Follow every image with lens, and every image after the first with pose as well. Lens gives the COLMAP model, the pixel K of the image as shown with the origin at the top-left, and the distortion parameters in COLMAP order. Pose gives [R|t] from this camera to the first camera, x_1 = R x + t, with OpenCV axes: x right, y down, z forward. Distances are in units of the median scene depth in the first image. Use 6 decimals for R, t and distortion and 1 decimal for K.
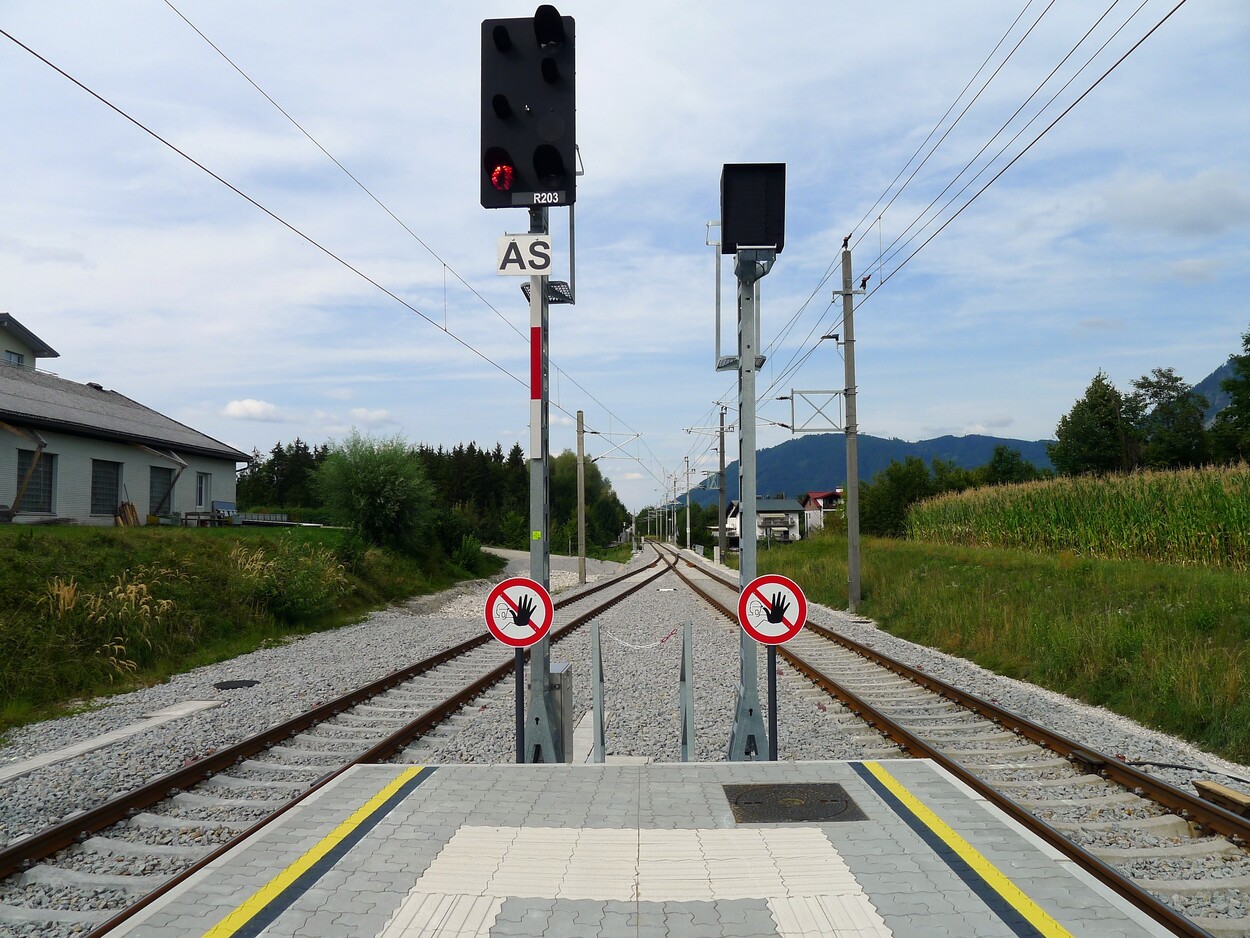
lens RADIAL K [[886.3, 0, 630.4], [0, 886.3, 467.2], [0, 0, 1]] dist [-0.059238, 0.025898]
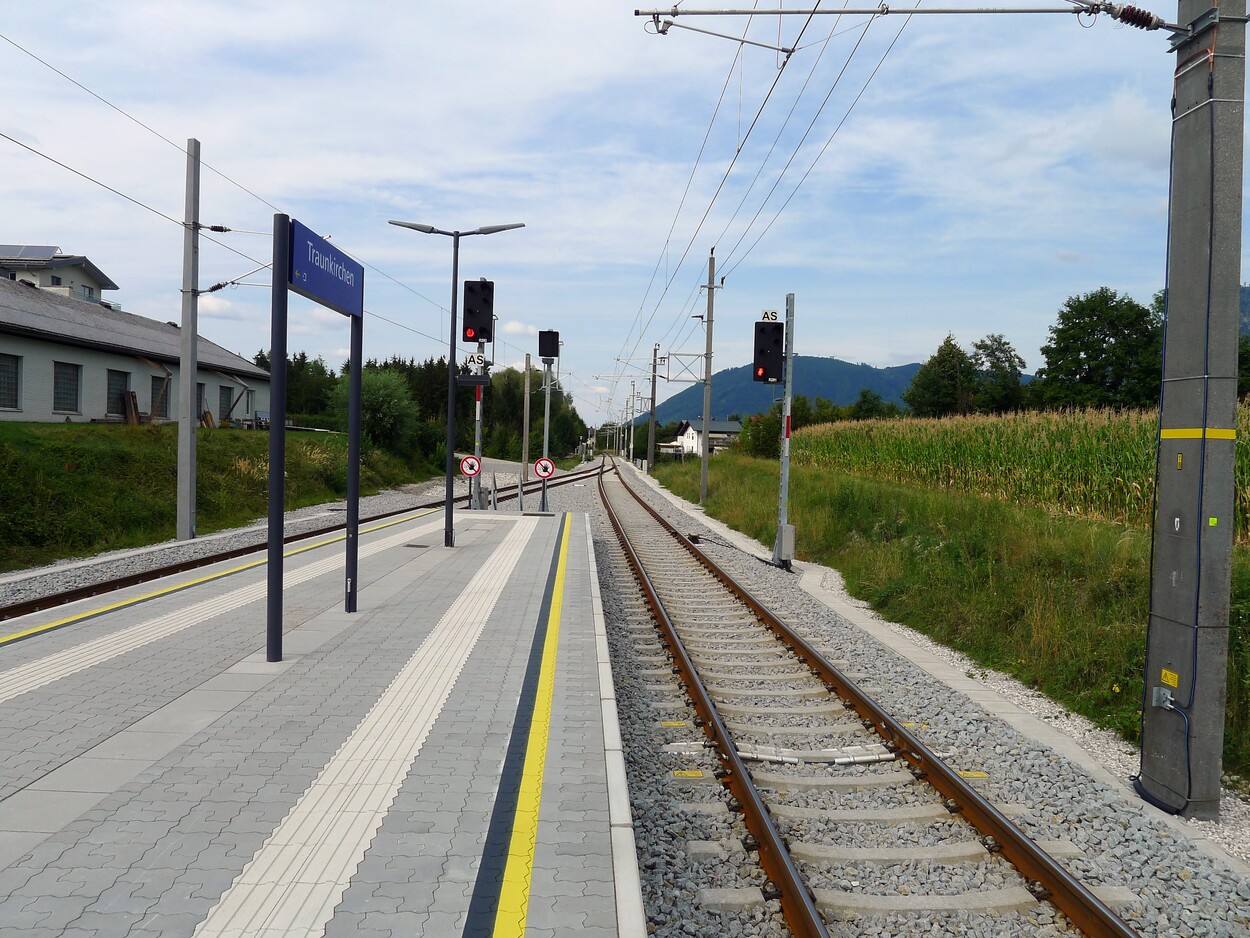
lens RADIAL K [[925.4, 0, 625.0], [0, 925.4, 469.0], [0, 0, 1]] dist [-0.044644, 0.028281]
pose [[0.998852, 0.040428, 0.025696, 0.049481], [-0.042749, 0.994334, 0.097328, -0.026357], [-0.021615, -0.098315, 0.994921, -0.336876]]
